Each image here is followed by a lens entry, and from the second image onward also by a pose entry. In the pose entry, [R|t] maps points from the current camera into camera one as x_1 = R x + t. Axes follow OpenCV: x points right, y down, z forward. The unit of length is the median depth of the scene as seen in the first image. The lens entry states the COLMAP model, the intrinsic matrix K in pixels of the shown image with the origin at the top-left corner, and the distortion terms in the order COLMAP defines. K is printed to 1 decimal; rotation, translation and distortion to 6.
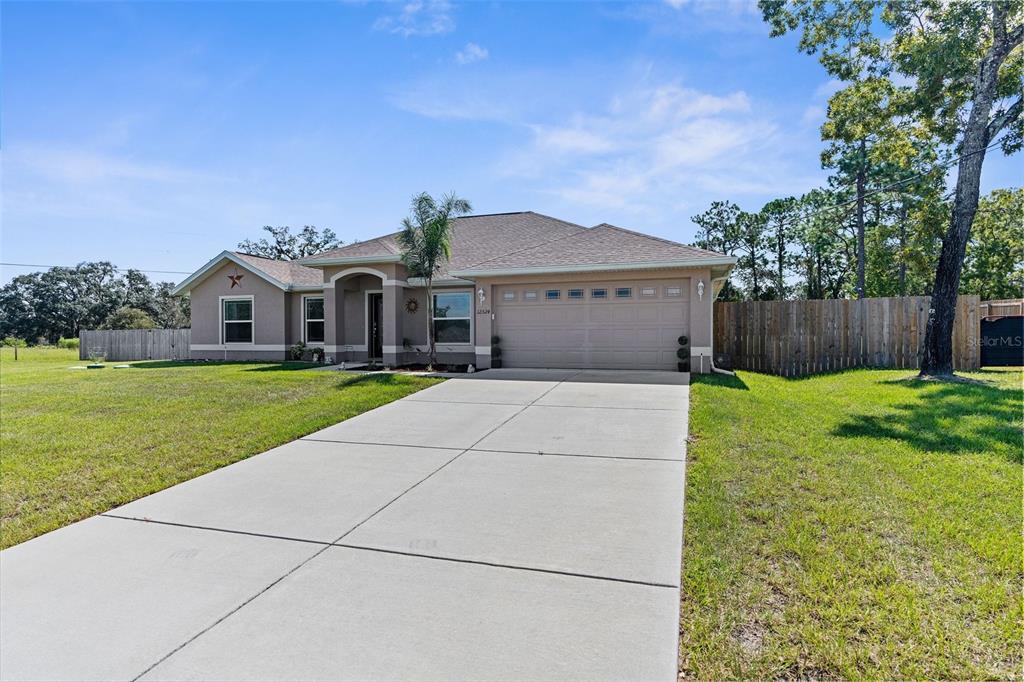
lens RADIAL K [[556.6, 0, 512.0], [0, 556.6, 341.0], [0, 0, 1]] dist [-0.000060, -0.000018]
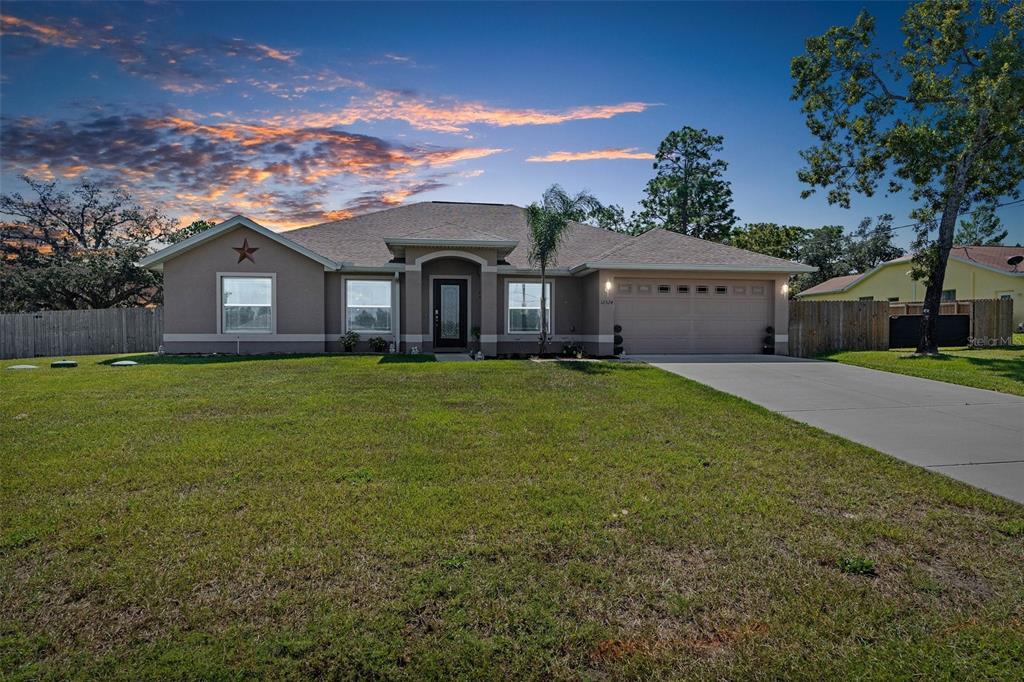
lens RADIAL K [[556.6, 0, 512.0], [0, 556.6, 341.0], [0, 0, 1]] dist [-0.000060, -0.000018]
pose [[0.880383, -0.004731, 0.474240, -0.719524], [-0.001303, 0.999922, 0.012393, 0.008421], [-0.474262, -0.011528, 0.880308, 0.147537]]
